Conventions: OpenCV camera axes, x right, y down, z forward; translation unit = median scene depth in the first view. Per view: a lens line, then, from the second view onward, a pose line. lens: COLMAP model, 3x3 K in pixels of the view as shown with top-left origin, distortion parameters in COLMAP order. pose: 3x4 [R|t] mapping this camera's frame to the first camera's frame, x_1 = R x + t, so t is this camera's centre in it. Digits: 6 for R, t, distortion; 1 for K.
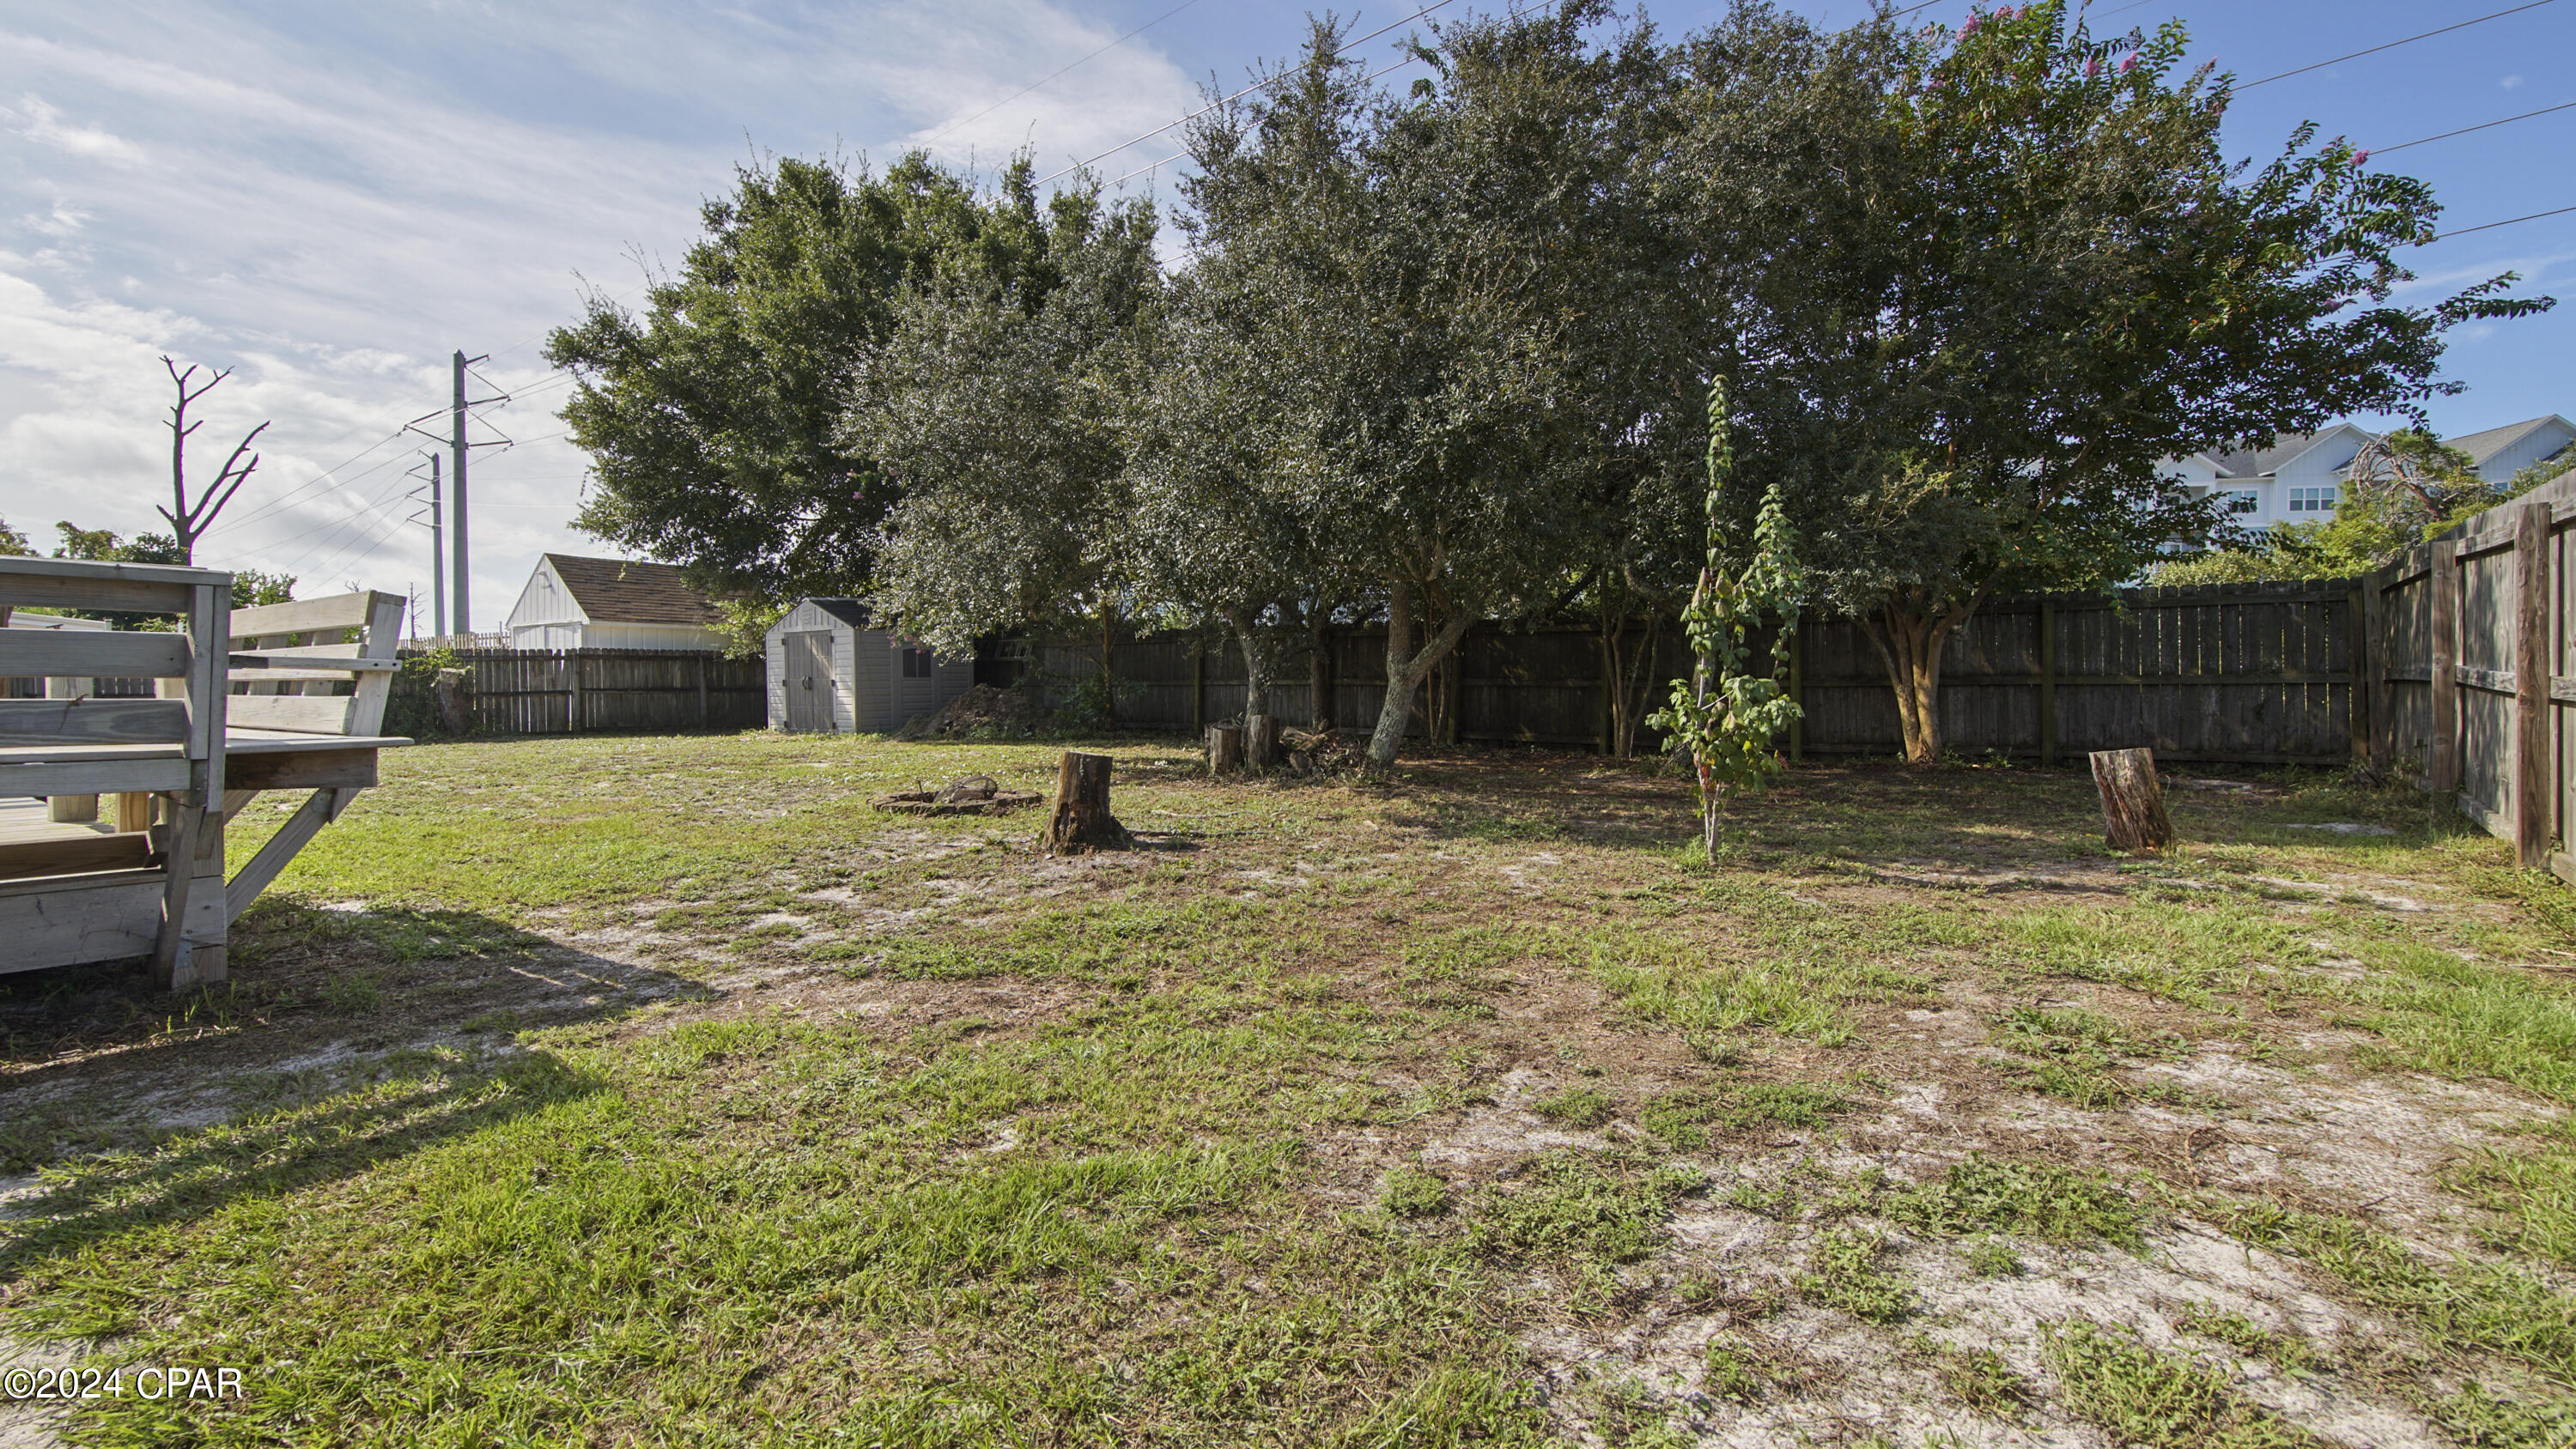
lens RADIAL K [[1025.0, 0, 1293.6], [0, 1025.0, 697.0], [0, 0, 1]] dist [-0.024428, -0.000385]
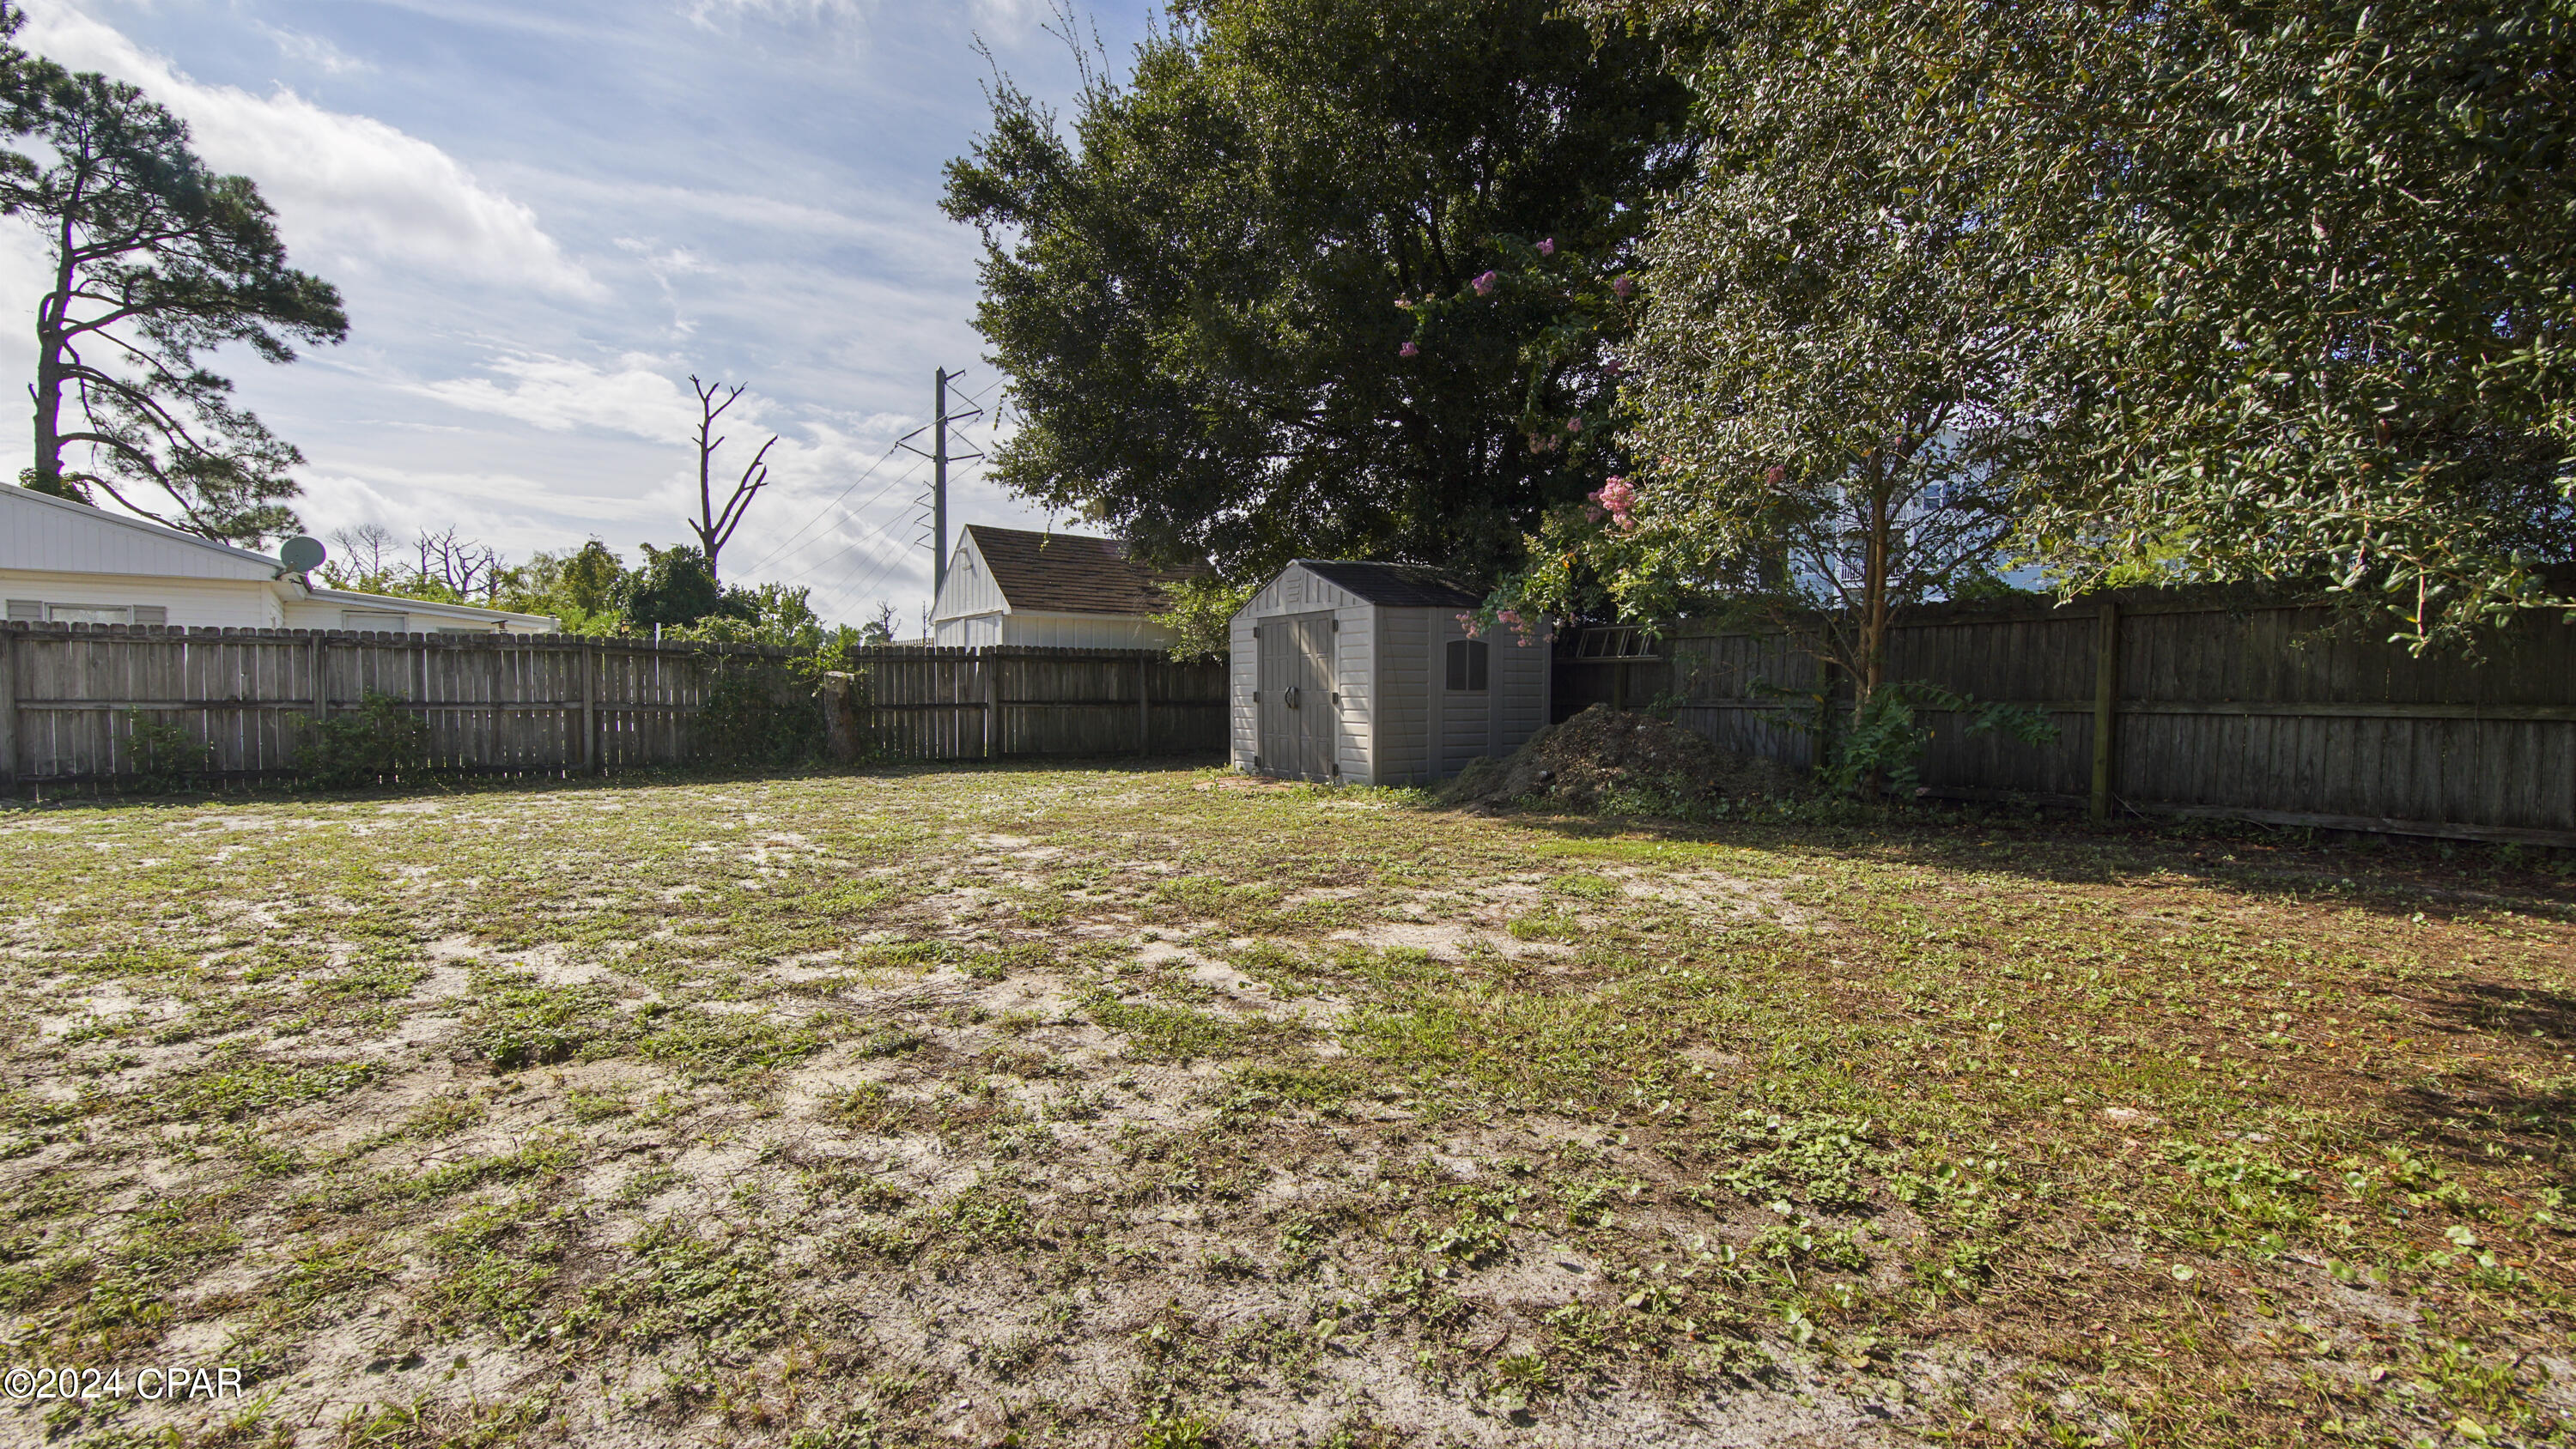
lens RADIAL K [[1025.0, 0, 1293.6], [0, 1025.0, 697.0], [0, 0, 1]] dist [-0.024428, -0.000385]
pose [[0.927605, 0.014010, -0.373300, -0.224166], [-0.018041, 0.999811, -0.007307, -0.008997], [0.373127, 0.013513, 0.927682, 0.387966]]
